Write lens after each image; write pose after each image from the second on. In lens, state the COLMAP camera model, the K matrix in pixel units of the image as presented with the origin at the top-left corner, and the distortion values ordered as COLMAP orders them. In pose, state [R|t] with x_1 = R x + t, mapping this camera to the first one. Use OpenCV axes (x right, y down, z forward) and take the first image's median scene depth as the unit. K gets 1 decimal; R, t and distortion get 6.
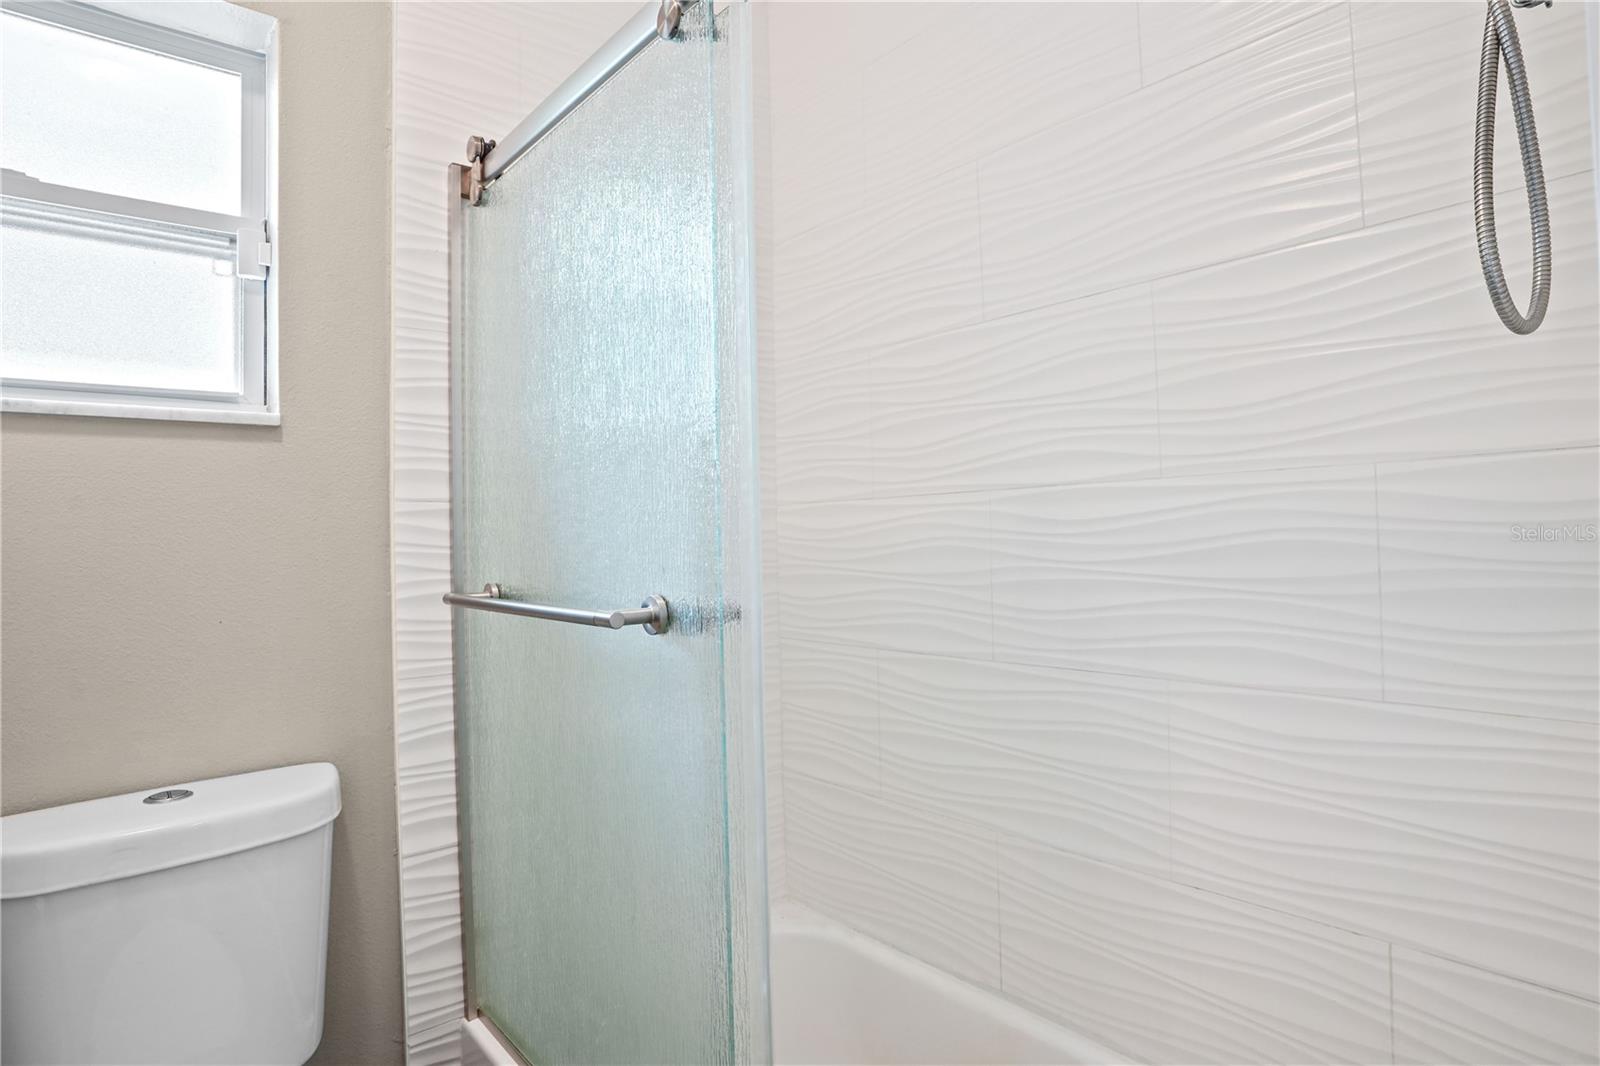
lens RADIAL K [[807.1, 0, 800.0], [0, 807.1, 533.0], [0, 0, 1]] dist [-0.082395, 0.042208]
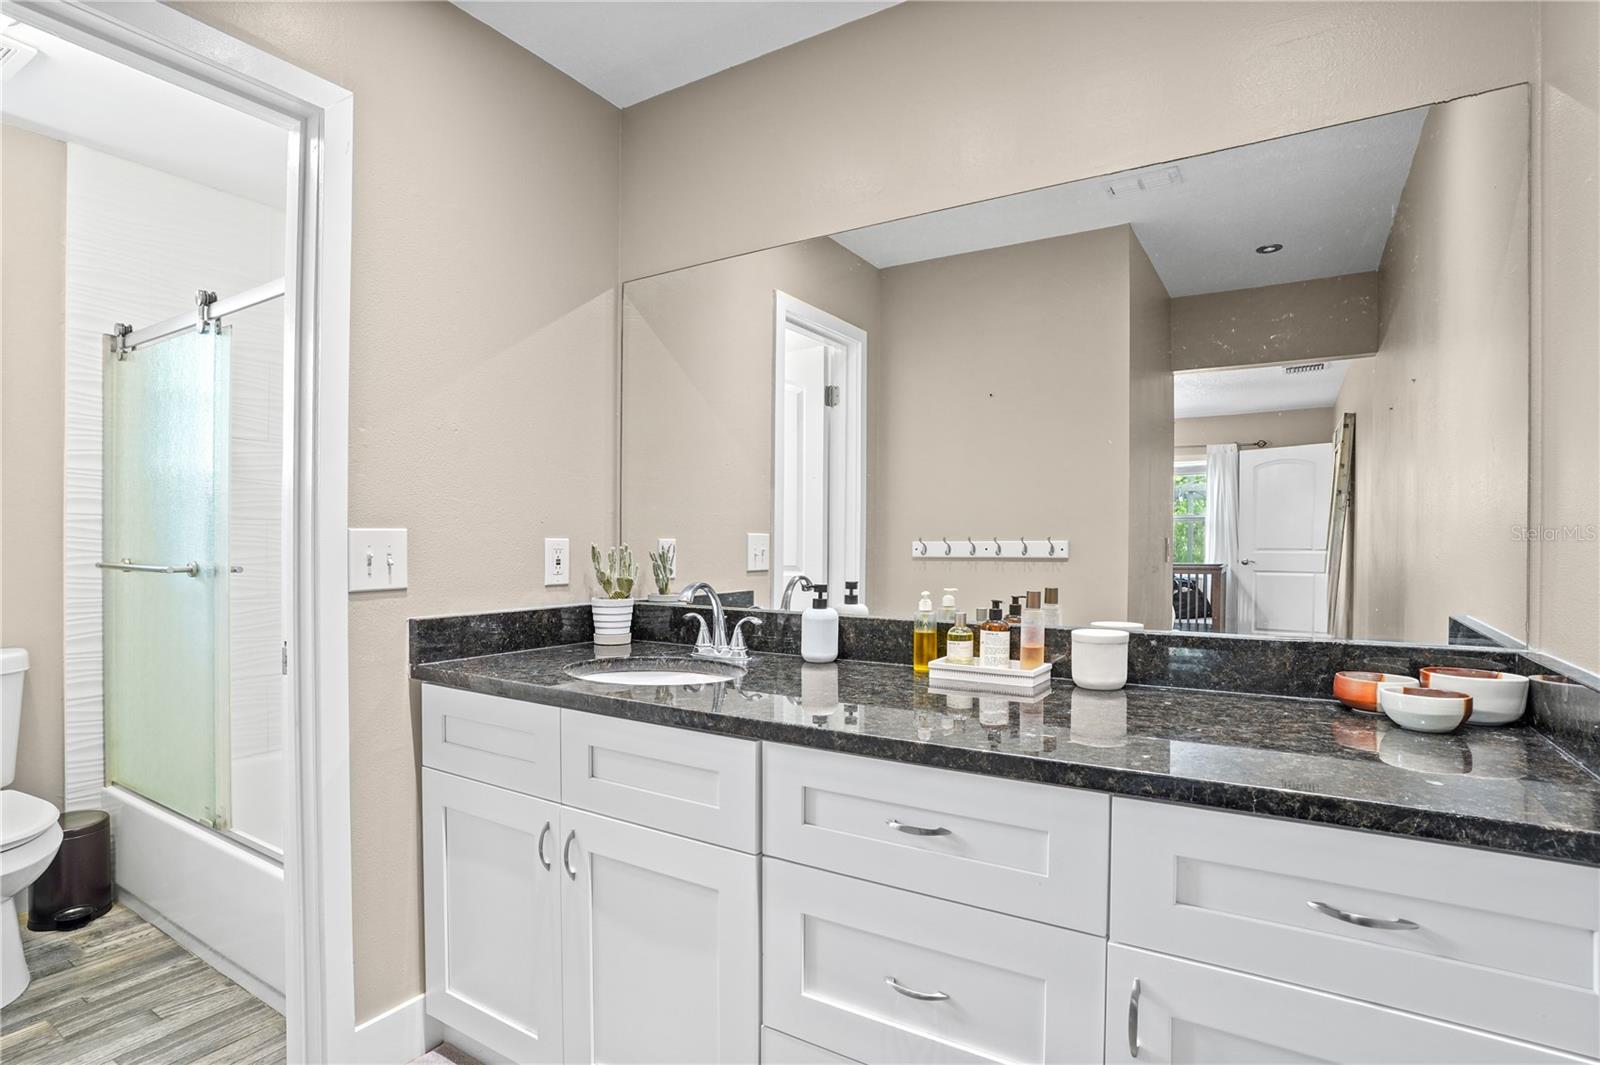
lens RADIAL K [[807.1, 0, 800.0], [0, 807.1, 532.5], [0, 0, 1]] dist [-0.082395, 0.042208]
pose [[0.958025, 0.021556, 0.285873, 0.644201], [-0.024425, 0.999681, 0.006473, -0.051791], [-0.285642, -0.013184, 0.958246, -1.285423]]
